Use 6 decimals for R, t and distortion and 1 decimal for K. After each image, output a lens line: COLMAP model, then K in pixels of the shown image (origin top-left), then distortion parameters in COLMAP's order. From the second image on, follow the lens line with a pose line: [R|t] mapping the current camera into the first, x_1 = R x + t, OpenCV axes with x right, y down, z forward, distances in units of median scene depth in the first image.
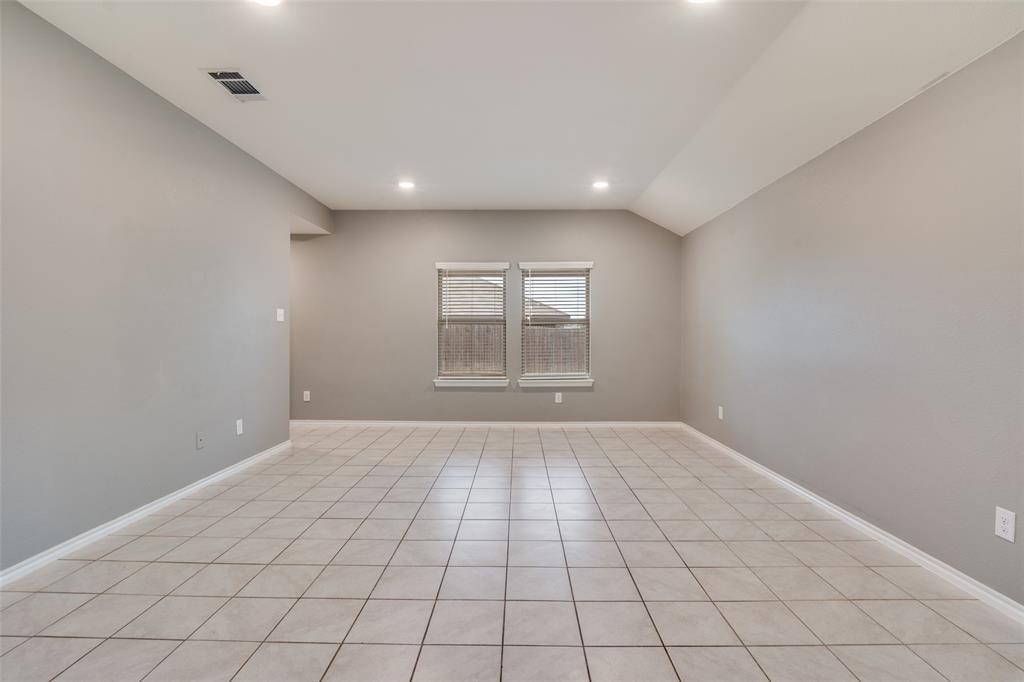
lens RADIAL K [[476.0, 0, 504.8], [0, 476.0, 341.4], [0, 0, 1]] dist [-0.015874, -0.000152]
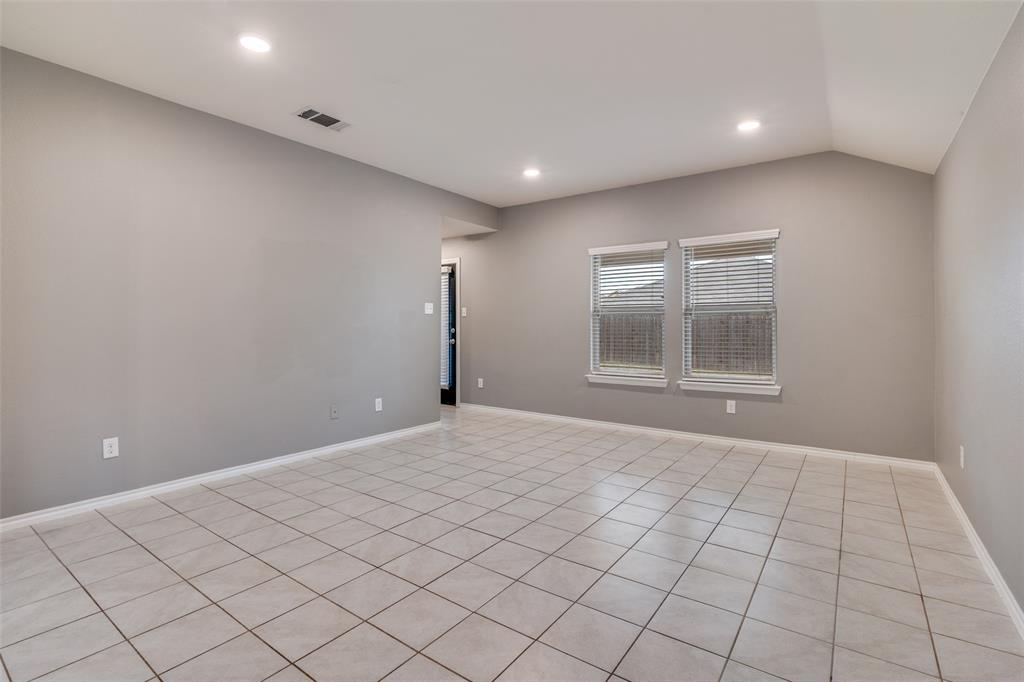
lens RADIAL K [[476.0, 0, 506.6], [0, 476.0, 333.4], [0, 0, 1]] dist [-0.015874, -0.000152]
pose [[0.816418, 0.009207, -0.577388, 0.263716], [-0.007400, 0.999958, 0.005482, -0.004437], [0.577414, -0.000203, 0.816451, 0.147924]]
